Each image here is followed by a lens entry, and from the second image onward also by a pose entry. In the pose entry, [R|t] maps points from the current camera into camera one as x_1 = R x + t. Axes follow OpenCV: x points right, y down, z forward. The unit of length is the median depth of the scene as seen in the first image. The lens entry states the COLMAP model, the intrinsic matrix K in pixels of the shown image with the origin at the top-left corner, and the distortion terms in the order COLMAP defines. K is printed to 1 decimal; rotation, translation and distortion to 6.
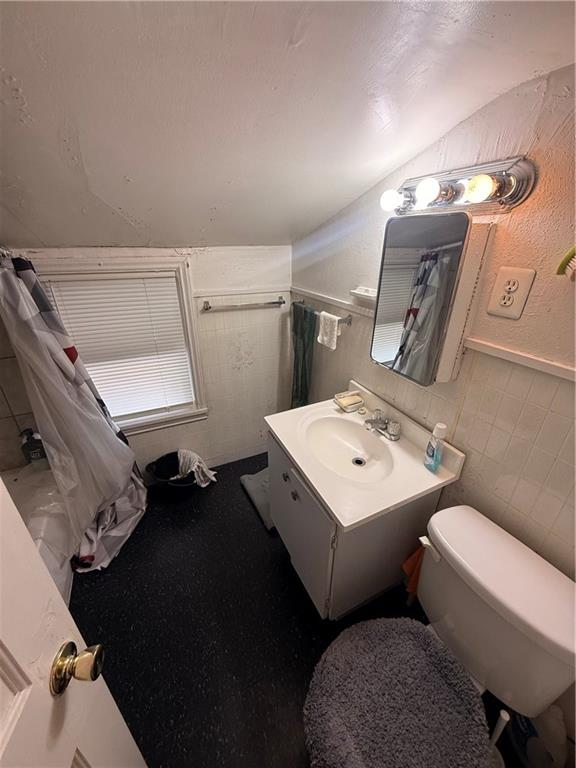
lens RADIAL K [[308.0, 0, 286.5], [0, 308.0, 385.4], [0, 0, 1]] dist [-0.009519, 0.000418]
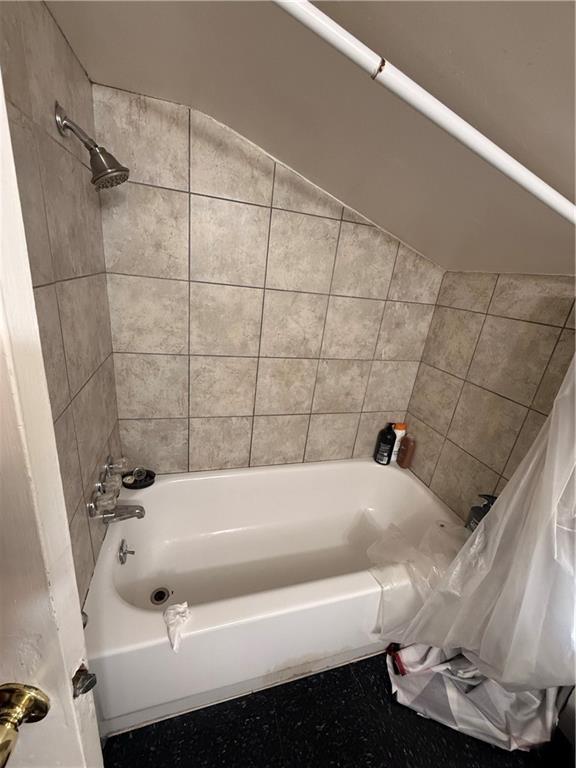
lens RADIAL K [[308.0, 0, 287.7], [0, 308.0, 380.3], [0, 0, 1]] dist [-0.009519, 0.000418]
pose [[-0.151692, 0.312052, -0.937877, -0.127290], [-0.523923, 0.779211, 0.344000, -0.073887], [0.838149, 0.543557, 0.045291, 0.349014]]
